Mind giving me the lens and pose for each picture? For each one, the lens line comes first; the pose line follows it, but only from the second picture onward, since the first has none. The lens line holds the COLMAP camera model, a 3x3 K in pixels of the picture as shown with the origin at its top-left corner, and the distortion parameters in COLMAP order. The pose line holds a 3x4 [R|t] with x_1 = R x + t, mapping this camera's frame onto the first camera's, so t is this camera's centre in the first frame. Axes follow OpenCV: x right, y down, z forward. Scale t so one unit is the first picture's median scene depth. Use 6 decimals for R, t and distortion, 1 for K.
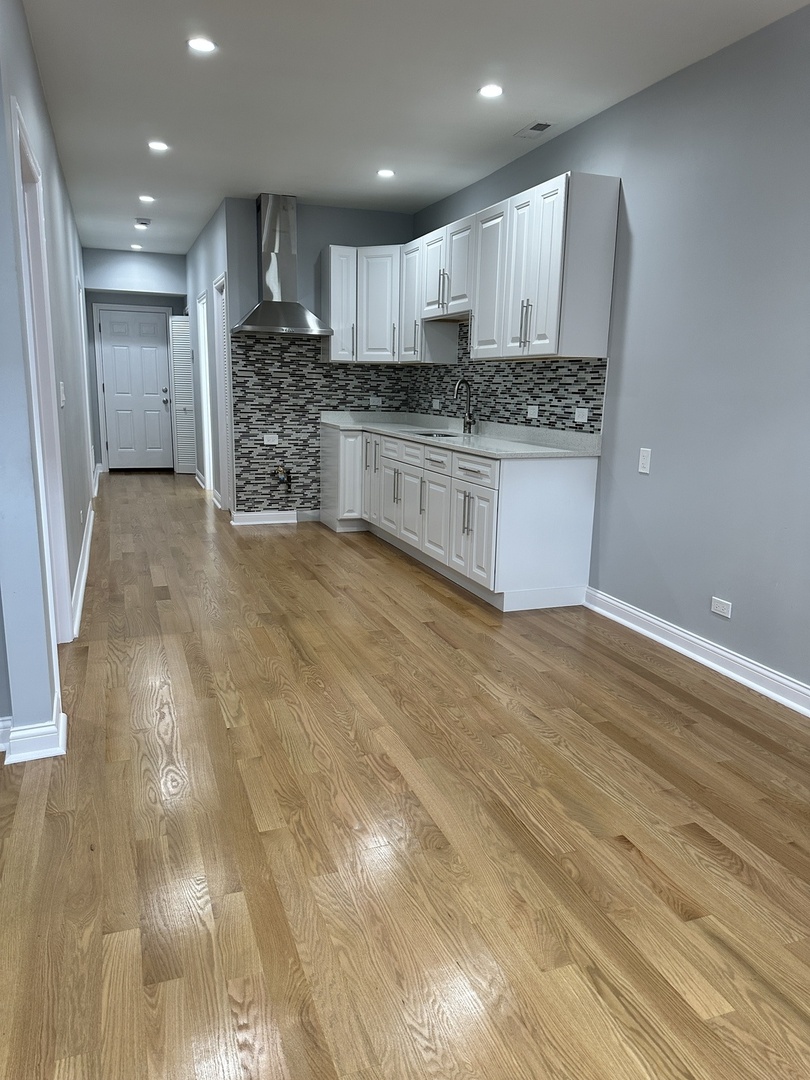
lens RADIAL K [[751.3, 0, 400.5], [0, 751.3, 544.1], [0, 0, 1]] dist [0.192187, -0.403271]
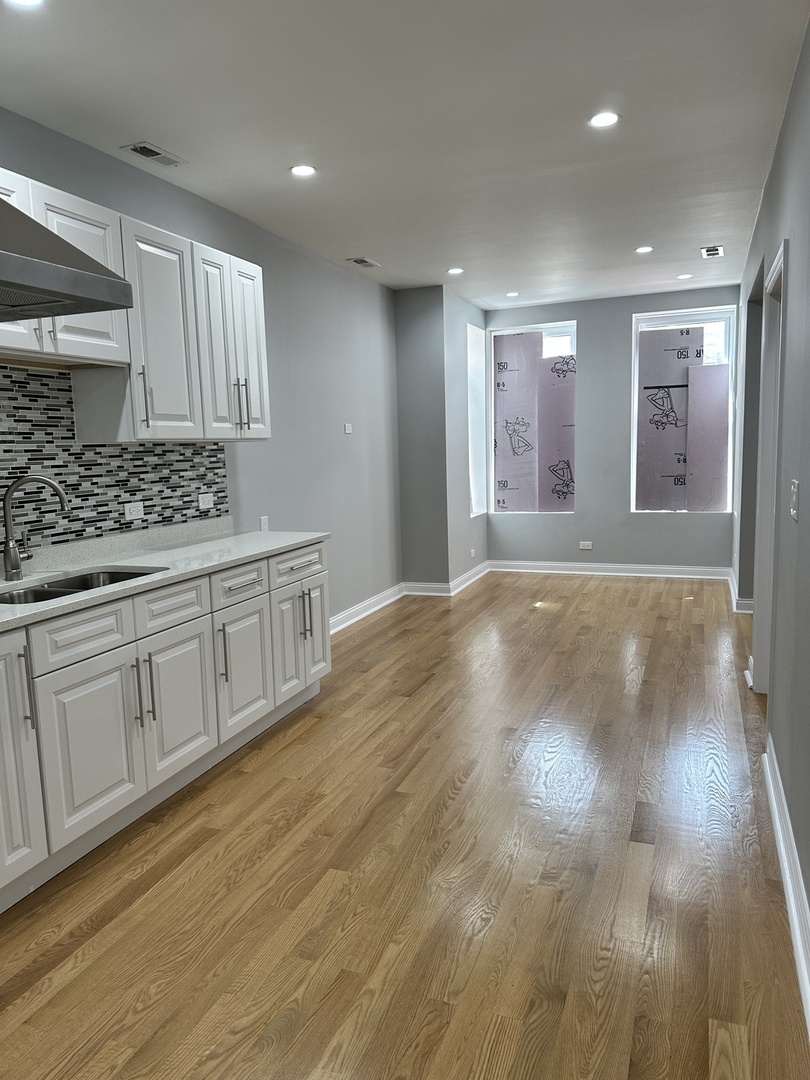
lens RADIAL K [[751.3, 0, 400.5], [0, 751.3, 544.1], [0, 0, 1]] dist [0.192187, -0.403271]
pose [[-0.750063, -0.088420, 0.655429, -0.463552], [0.150003, 0.942452, 0.298802, -0.300592], [-0.644131, 0.322437, -0.693635, 1.251722]]
